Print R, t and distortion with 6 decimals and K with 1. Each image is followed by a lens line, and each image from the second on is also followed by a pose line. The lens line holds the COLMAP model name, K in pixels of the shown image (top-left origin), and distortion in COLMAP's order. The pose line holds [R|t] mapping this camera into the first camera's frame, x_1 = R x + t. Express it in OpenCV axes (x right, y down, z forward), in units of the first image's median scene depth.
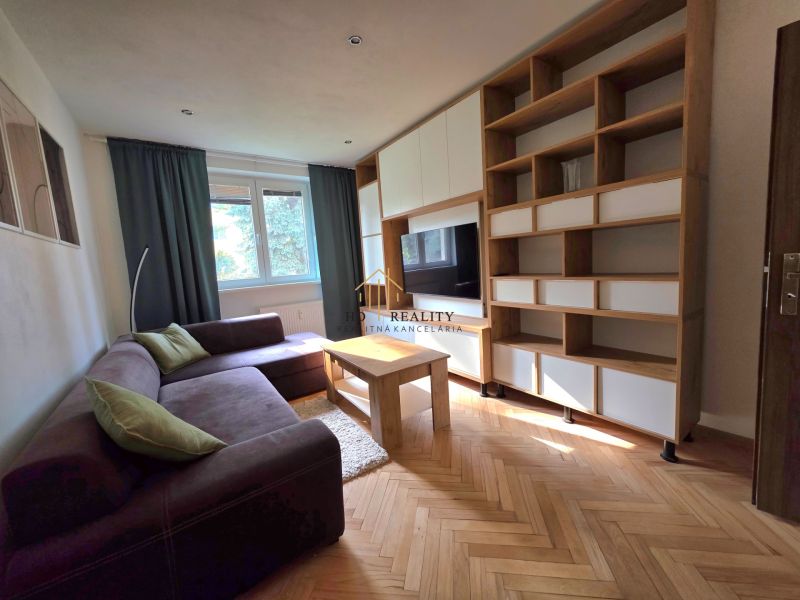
lens RADIAL K [[314.6, 0, 405.0], [0, 314.6, 297.1], [0, 0, 1]] dist [-0.000170, 0.000101]
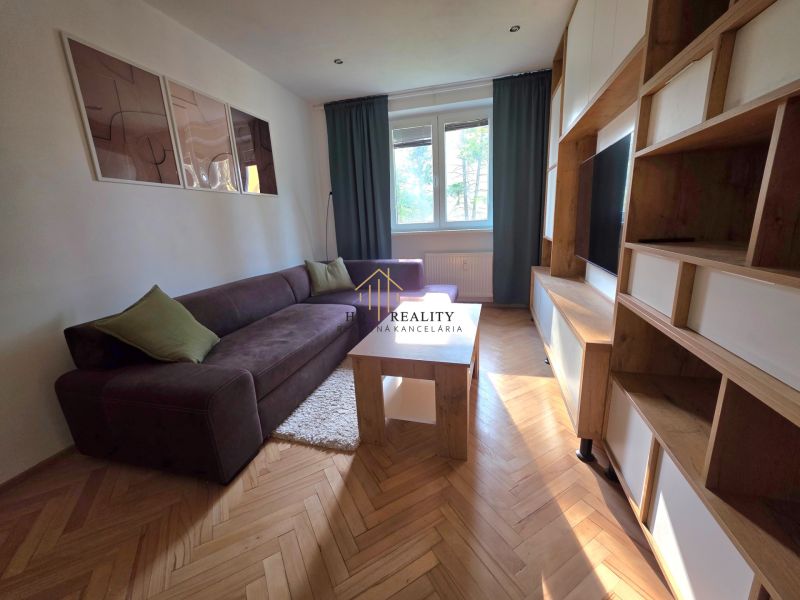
lens RADIAL K [[314.6, 0, 403.8], [0, 314.6, 297.5], [0, 0, 1]] dist [-0.000170, 0.000101]
pose [[0.634505, 0.218575, -0.741369, 0.316122], [-0.083311, 0.972934, 0.215545, -0.043742], [0.768415, -0.075000, 0.635541, 0.329038]]
